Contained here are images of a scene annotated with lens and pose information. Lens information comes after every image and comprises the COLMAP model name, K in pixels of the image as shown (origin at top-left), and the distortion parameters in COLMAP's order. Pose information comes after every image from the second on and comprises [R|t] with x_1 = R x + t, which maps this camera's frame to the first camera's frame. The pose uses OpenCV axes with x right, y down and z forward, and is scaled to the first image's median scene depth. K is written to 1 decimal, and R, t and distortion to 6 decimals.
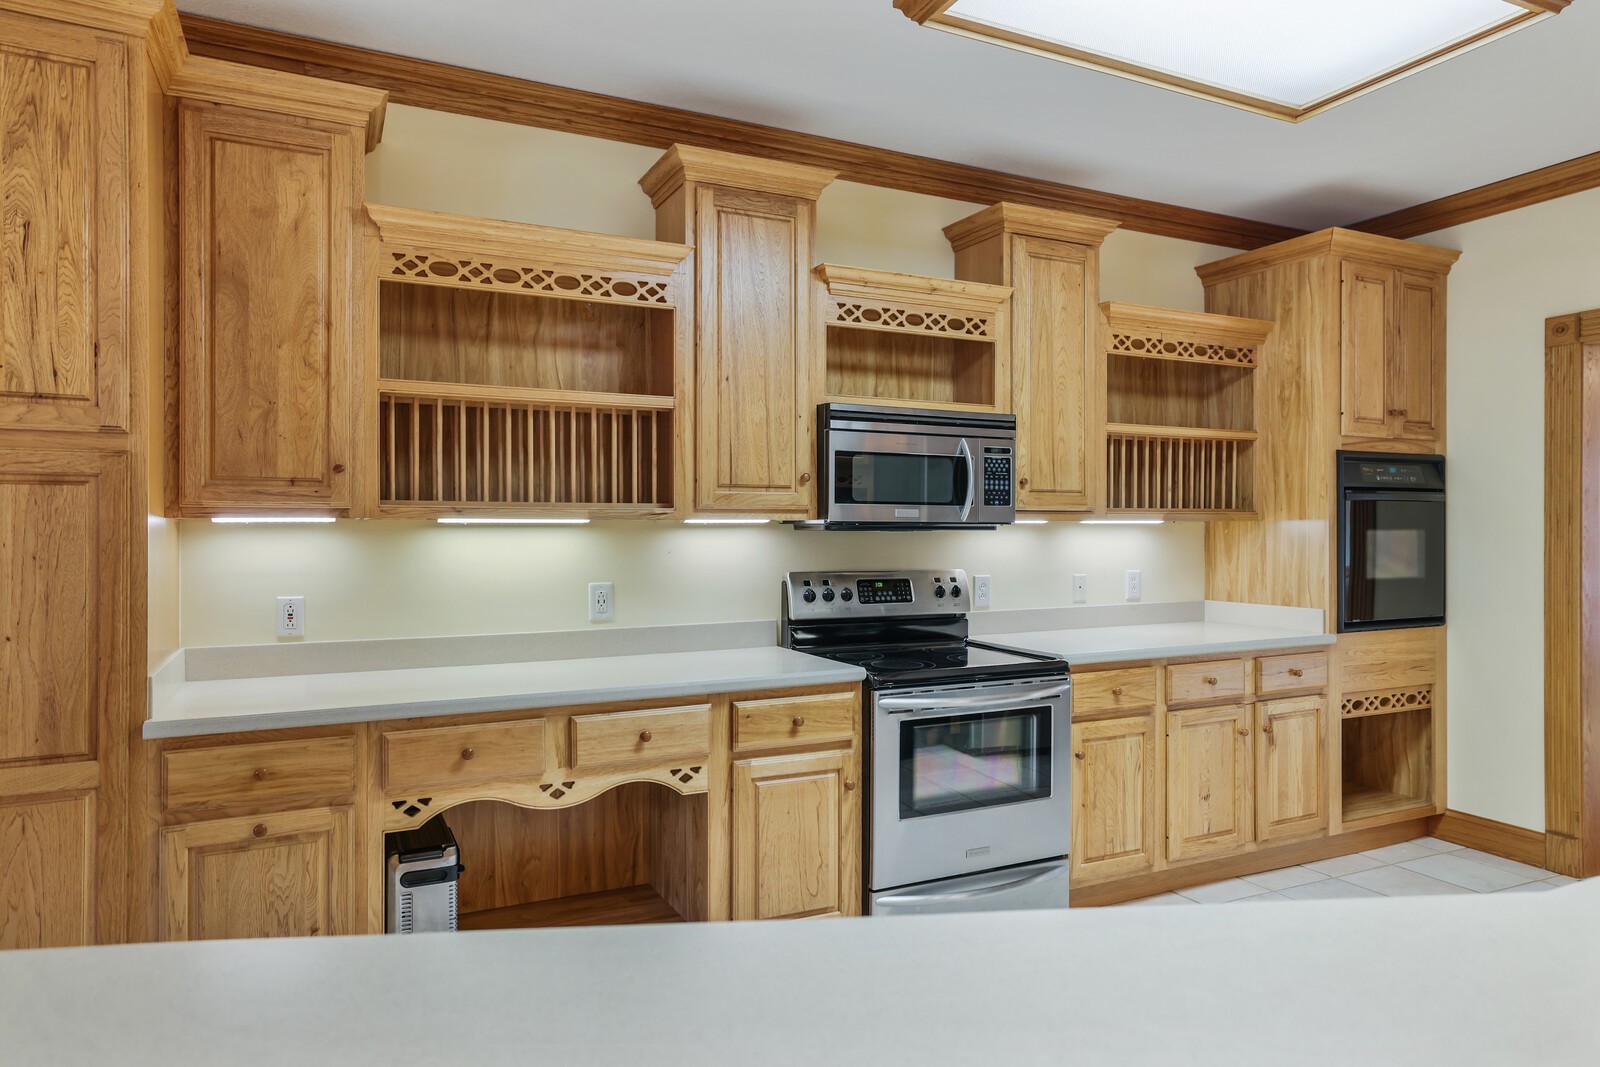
lens RADIAL K [[1009.0, 0, 799.4], [0, 1009.0, 532.2], [0, 0, 1]] dist [-0.019868, 0.003660]
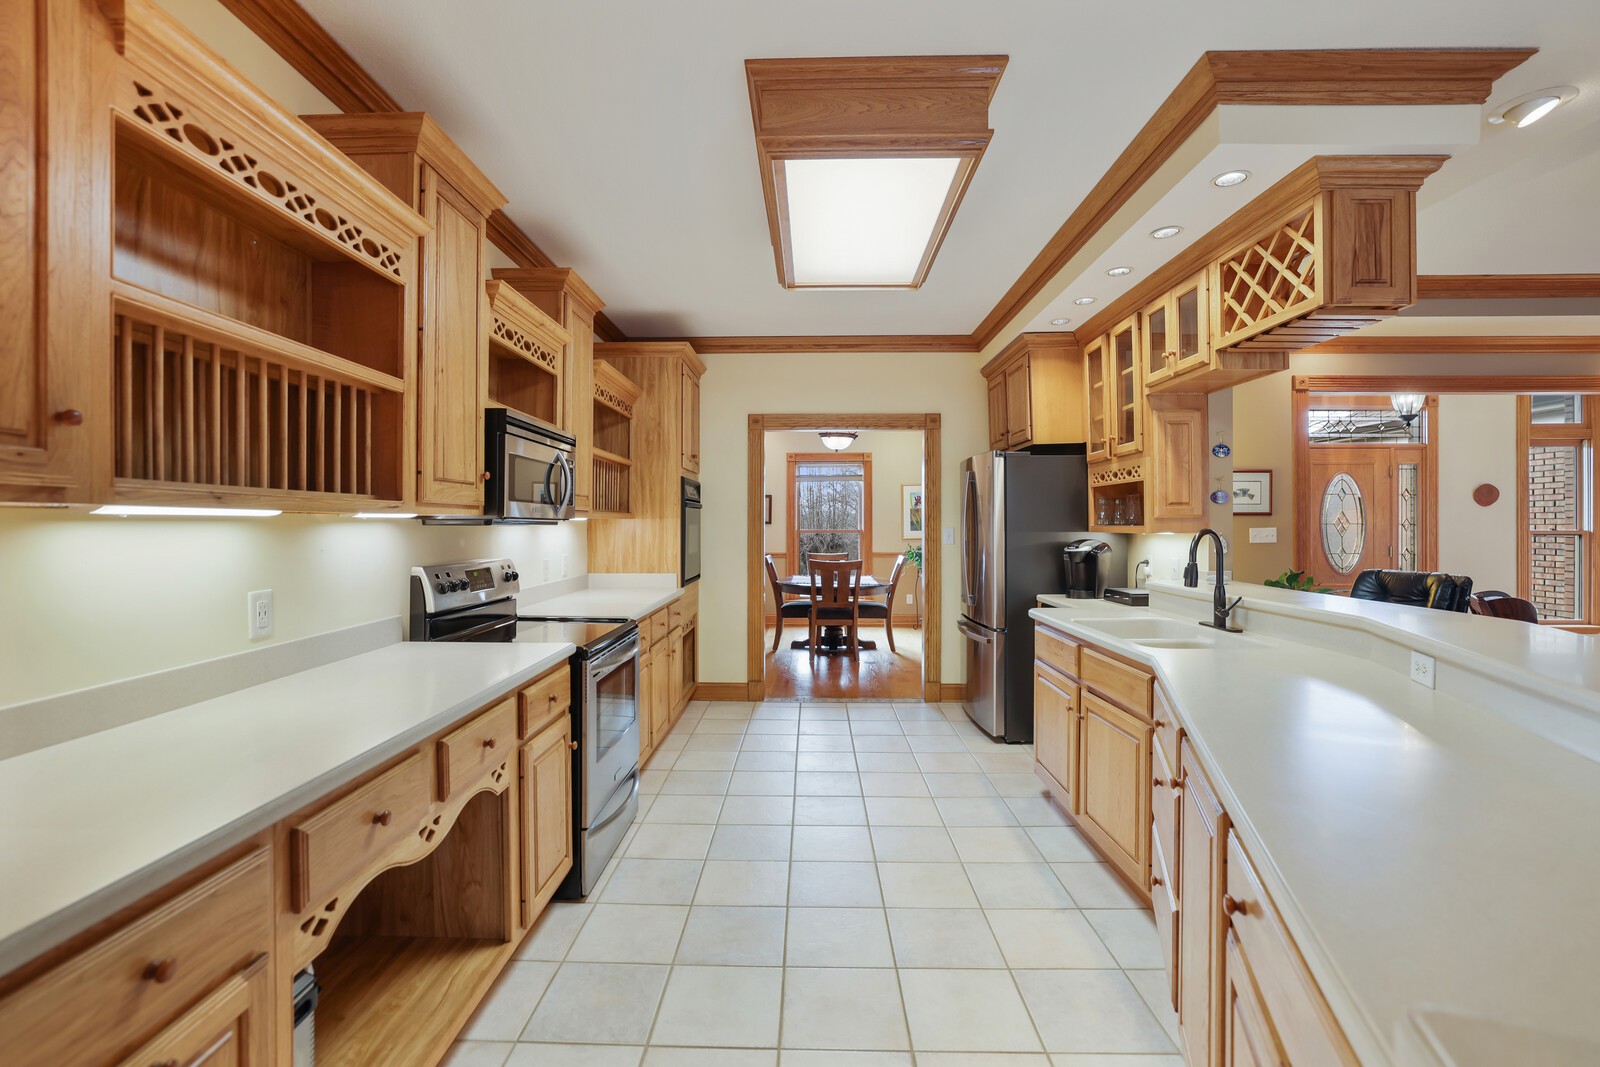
lens RADIAL K [[708.6, 0, 797.6], [0, 708.6, 527.1], [0, 0, 1]] dist [-0.017874, 0.001165]
pose [[0.450596, -0.005074, 0.892714, -0.505300], [0.006370, 0.999977, 0.002469, 0.000529], [-0.892705, 0.004574, 0.450618, 0.366071]]
